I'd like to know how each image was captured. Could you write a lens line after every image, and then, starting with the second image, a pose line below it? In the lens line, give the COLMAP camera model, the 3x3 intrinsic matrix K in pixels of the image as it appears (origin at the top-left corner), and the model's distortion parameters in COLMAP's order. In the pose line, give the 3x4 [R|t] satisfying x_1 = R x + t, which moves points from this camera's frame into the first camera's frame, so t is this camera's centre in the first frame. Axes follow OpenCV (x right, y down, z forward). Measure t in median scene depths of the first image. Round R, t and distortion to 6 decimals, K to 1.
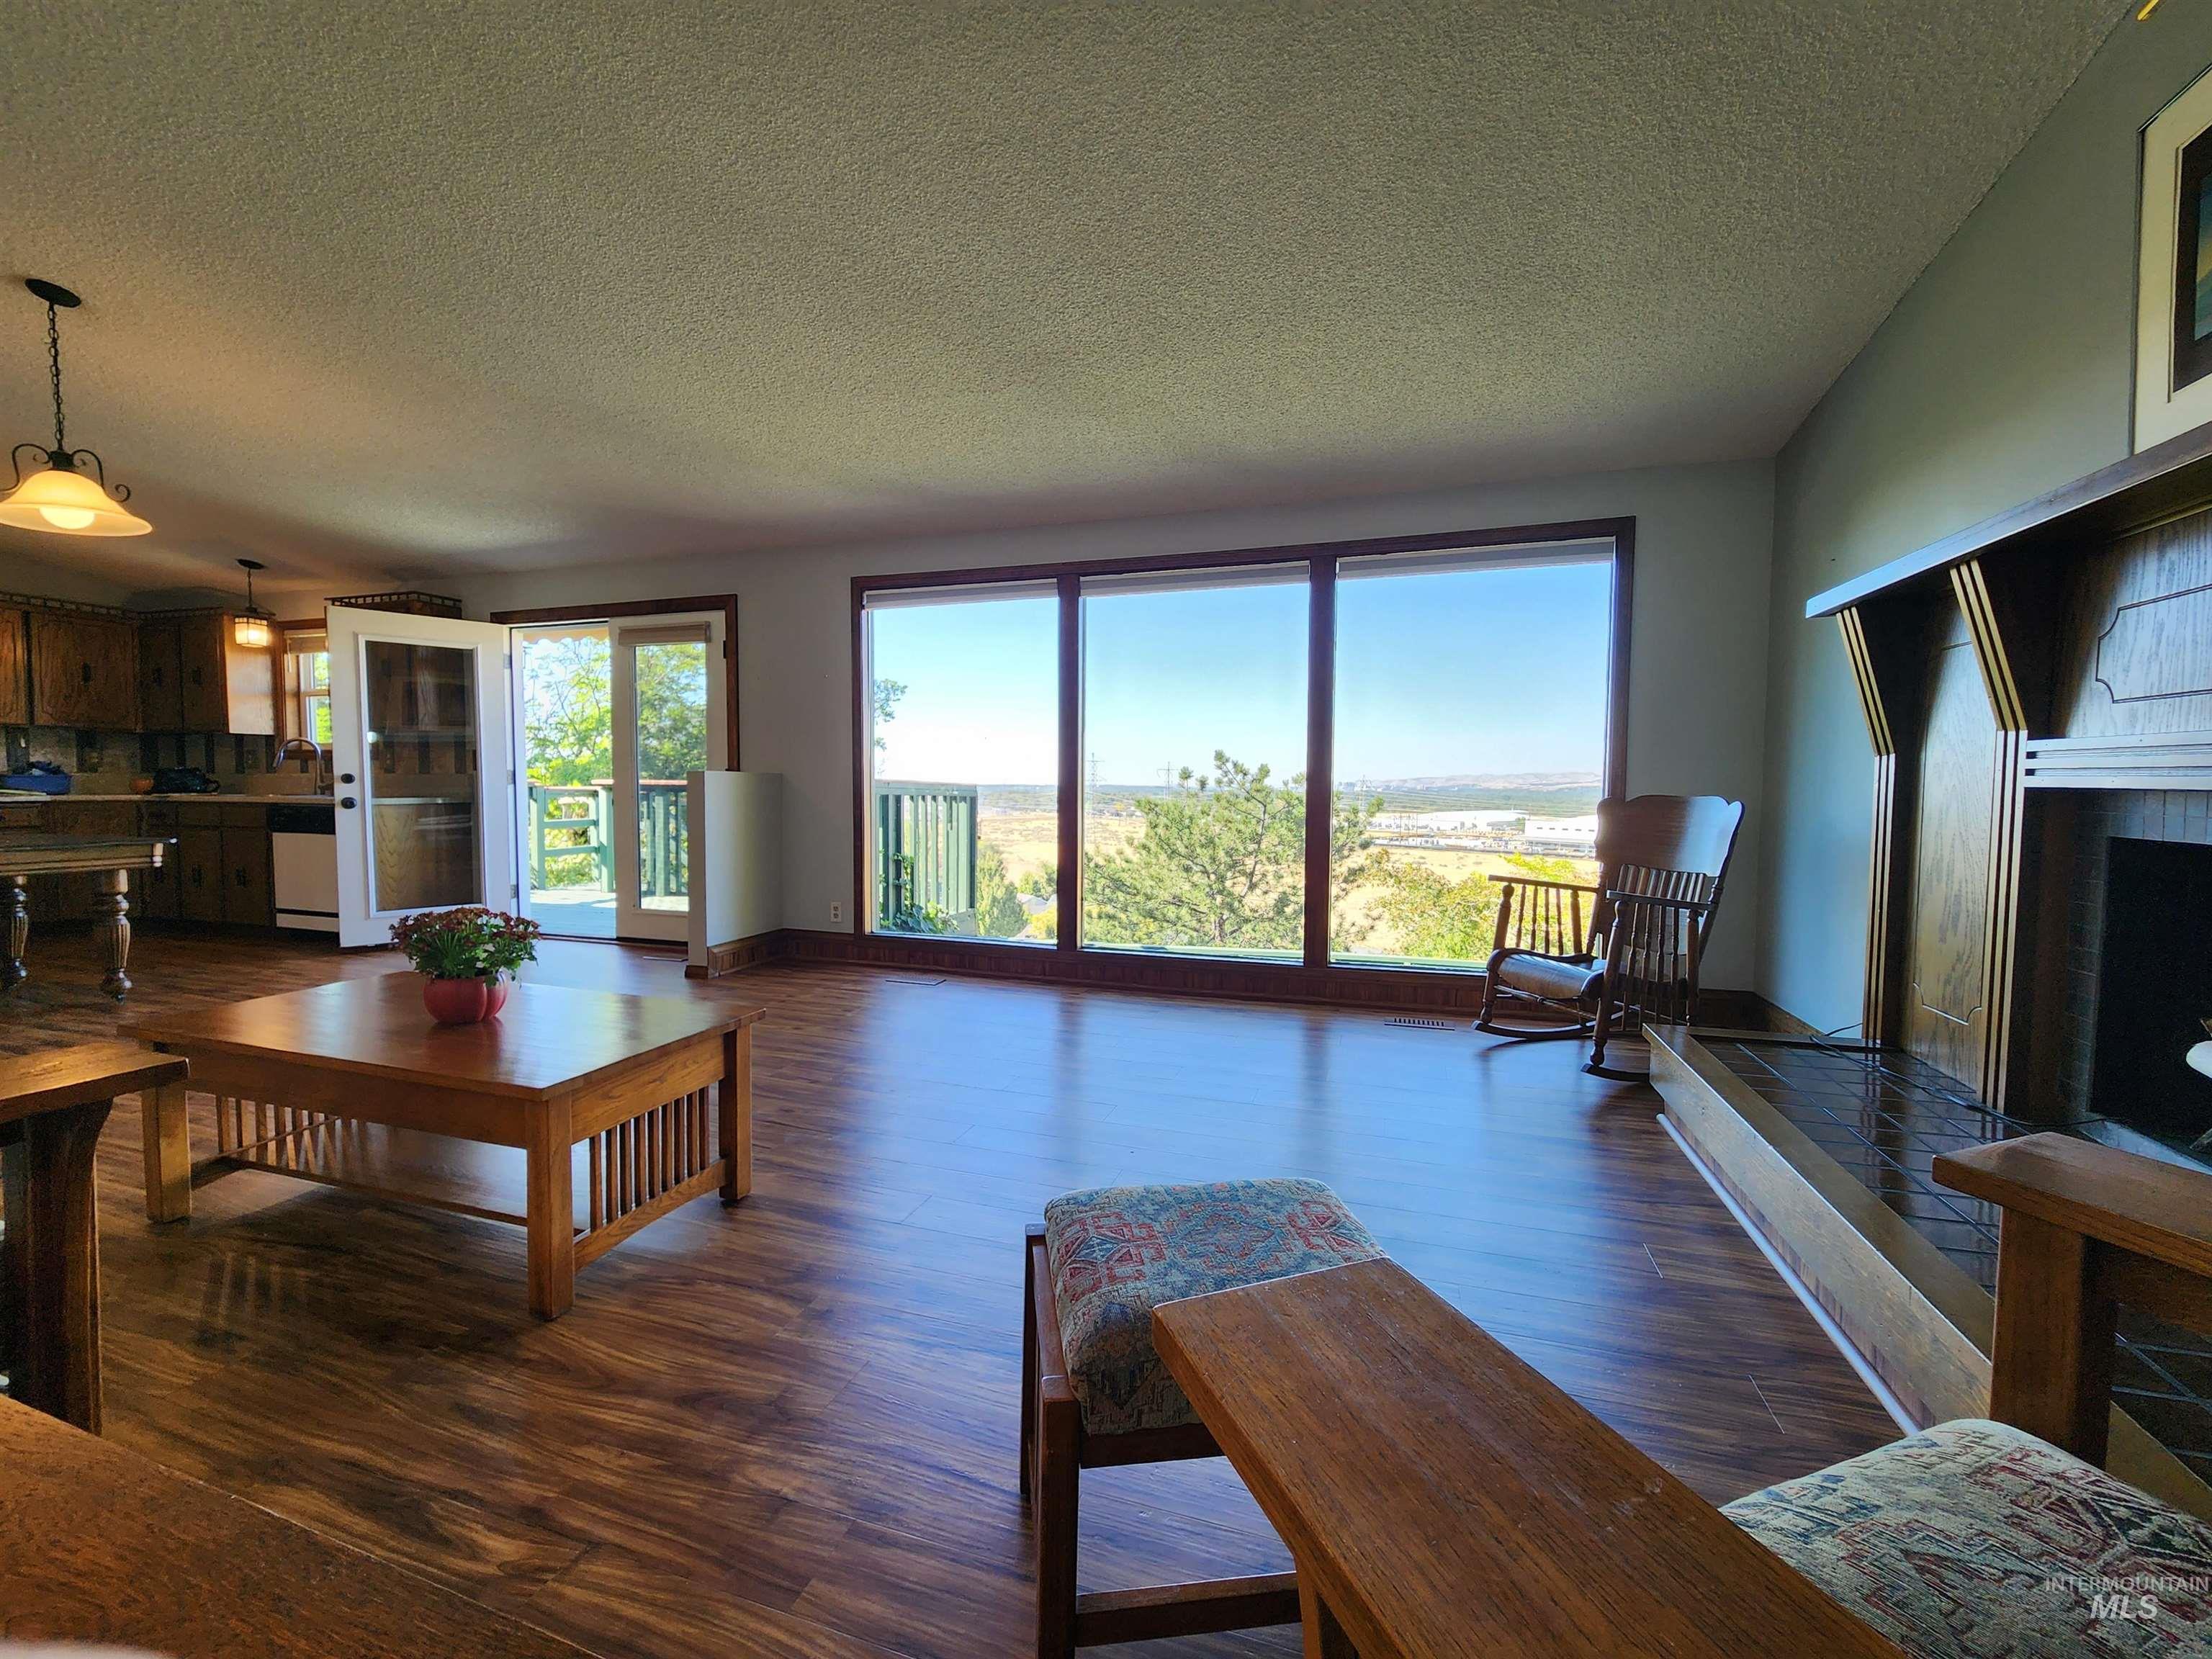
lens RADIAL K [[902.5, 0, 1100.1], [0, 902.5, 830.7], [0, 0, 1]] dist [0.004279, -0.001237]
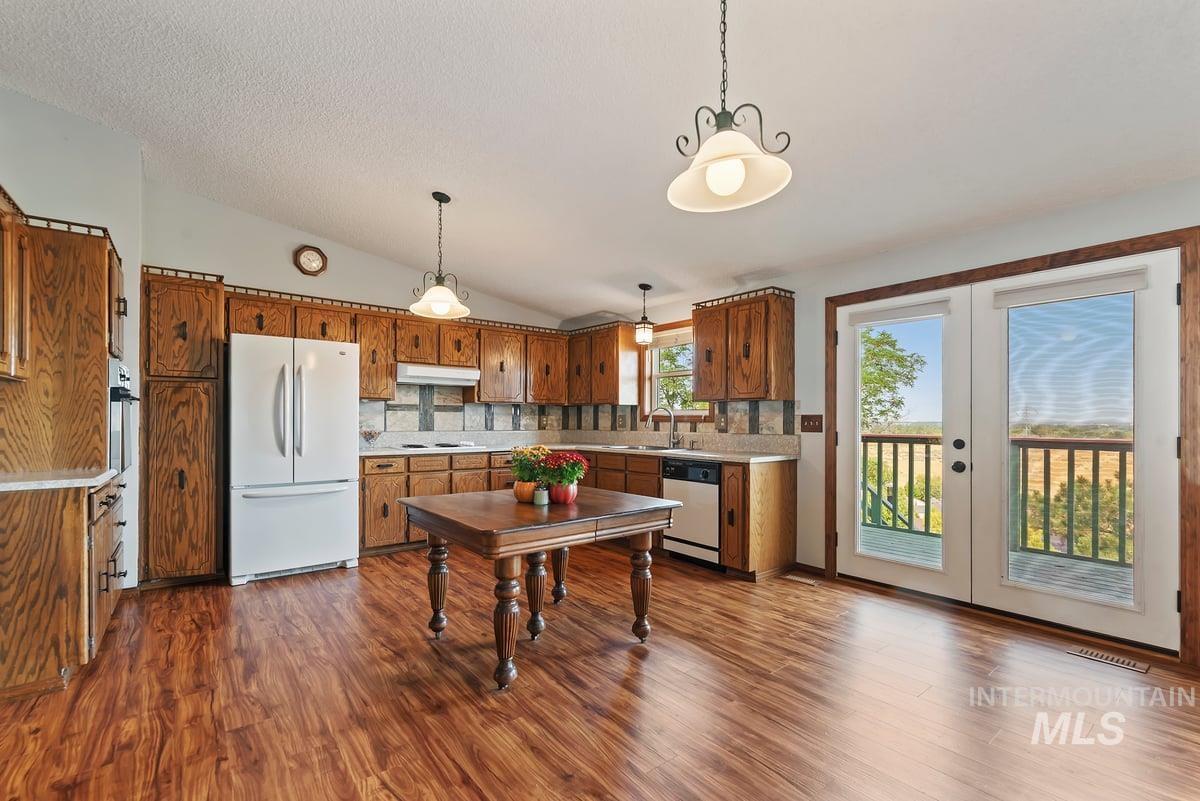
lens RADIAL K [[533.4, 0, 607.5], [0, 533.4, 417.7], [0, 0, 1]] dist [0.008657, -0.001422]
pose [[0.833837, -0.007895, -0.551955, -0.588814], [-0.025552, 0.998274, -0.052879, -0.047916], [0.551420, 0.058196, 0.832196, 0.311228]]
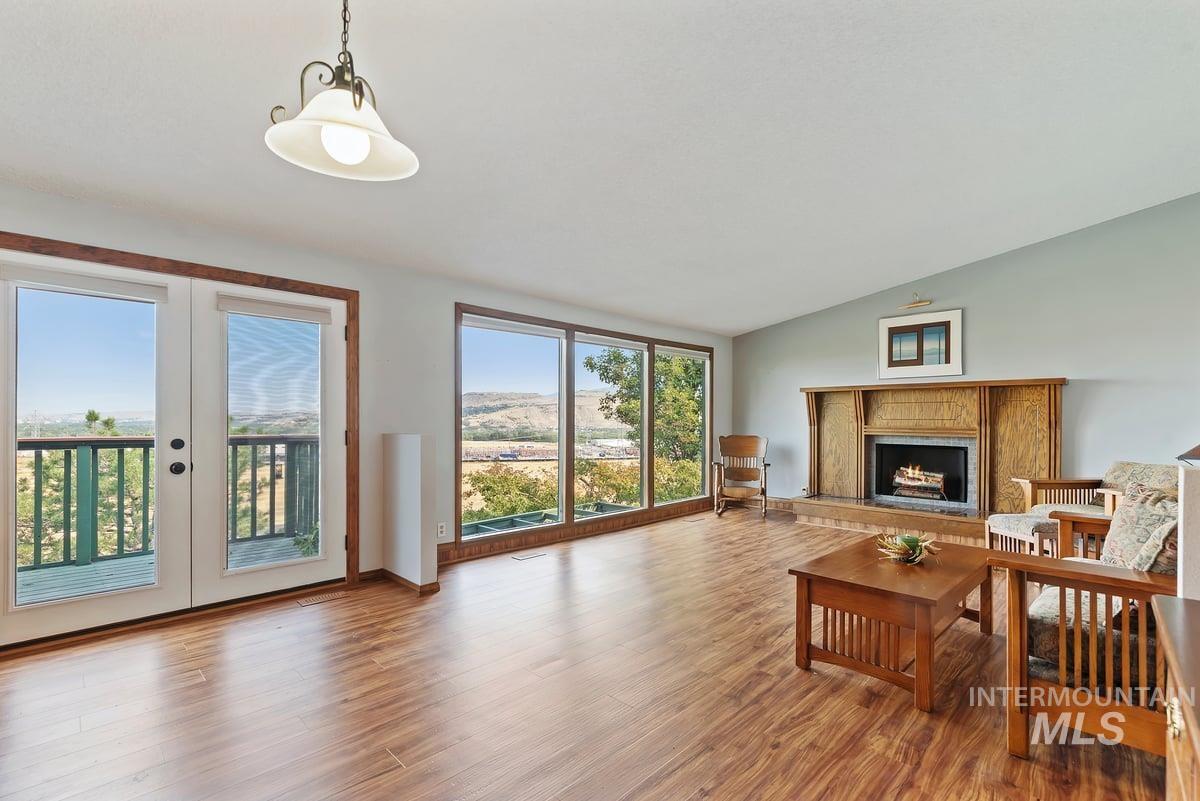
lens RADIAL K [[533.4, 0, 614.9], [0, 533.4, 422.5], [0, 0, 1]] dist [0.008657, -0.001422]
pose [[0.437470, -0.007494, 0.899202, -0.924225], [0.046847, 0.998797, -0.014467, -0.053587], [-0.898012, 0.048454, 0.437295, 0.371296]]
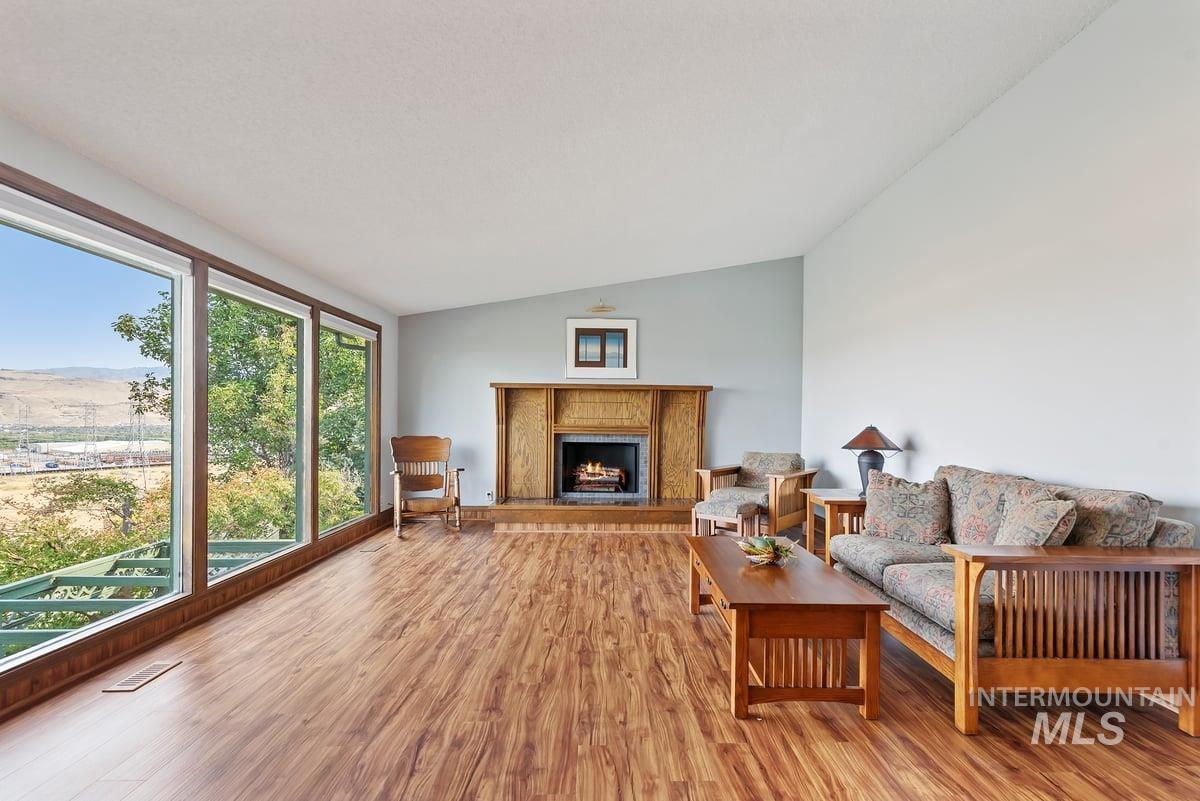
lens RADIAL K [[533.4, 0, 604.7], [0, 533.4, 419.0], [0, 0, 1]] dist [0.008657, -0.001422]
pose [[-0.326699, -0.005976, 0.945110, -0.756822], [0.038471, 0.999067, 0.019616, -0.067683], [-0.944345, 0.042767, -0.326164, 0.668391]]
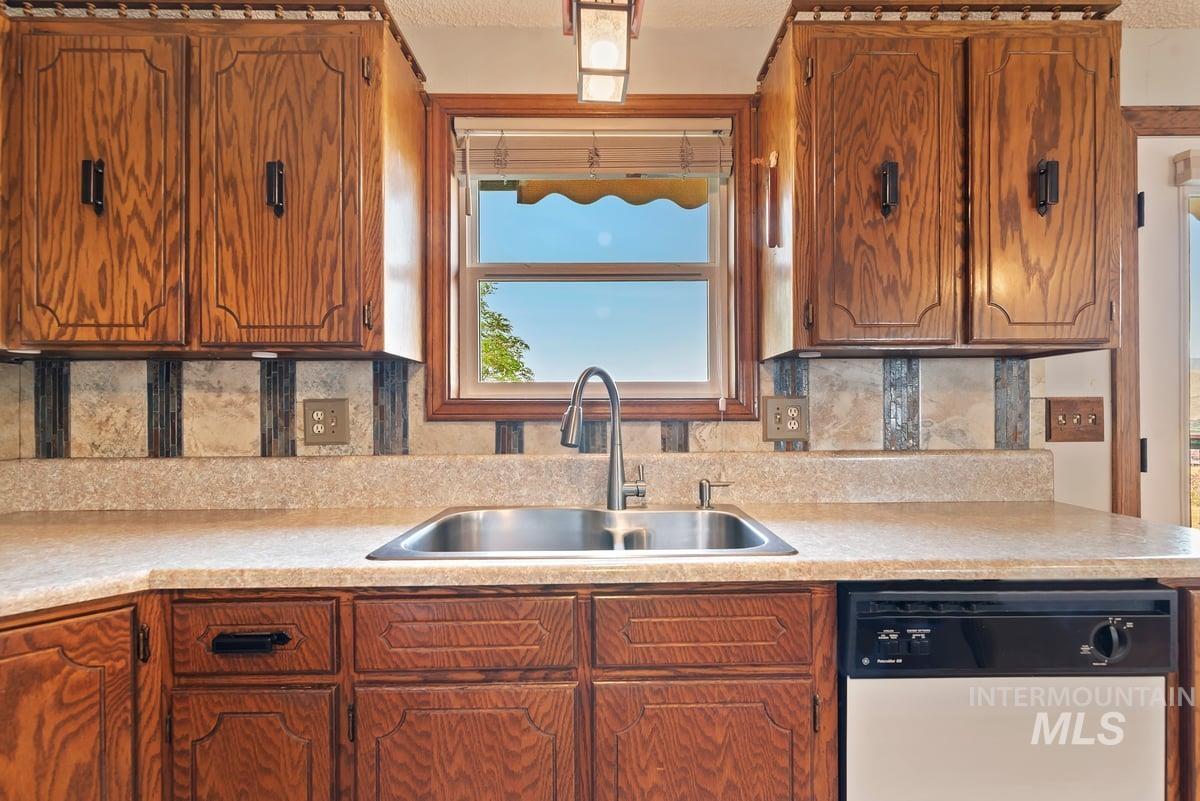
lens RADIAL K [[533.4, 0, 614.2], [0, 533.4, 420.6], [0, 0, 1]] dist [0.008657, -0.001422]
pose [[0.940505, -0.018727, 0.339264, -1.144554], [0.032766, 0.998825, -0.035700, -0.086271], [-0.338197, 0.044692, 0.940013, 0.942260]]
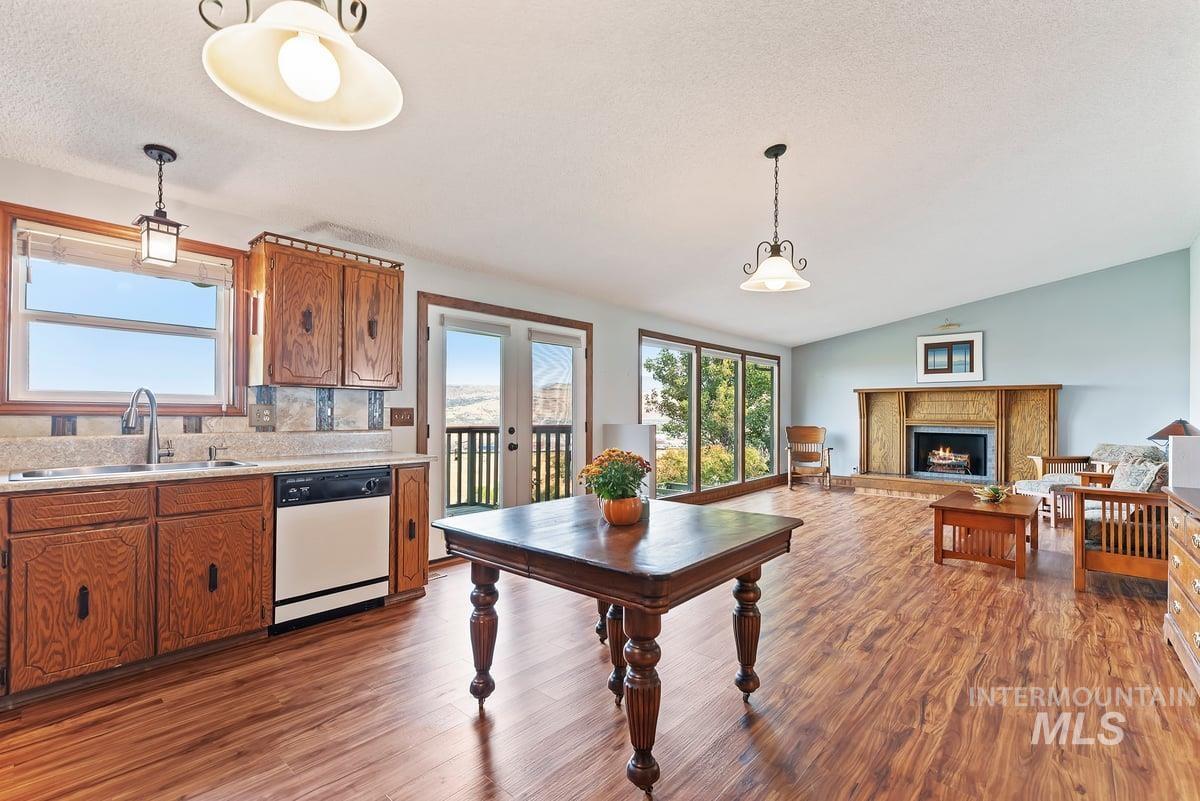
lens RADIAL K [[533.4, 0, 610.7], [0, 533.4, 409.4], [0, 0, 1]] dist [0.008657, -0.001422]
pose [[0.387370, 0.002249, 0.921922, -1.367124], [0.046425, 0.998681, -0.021943, -0.069546], [-0.920755, 0.051301, 0.386754, 0.578889]]
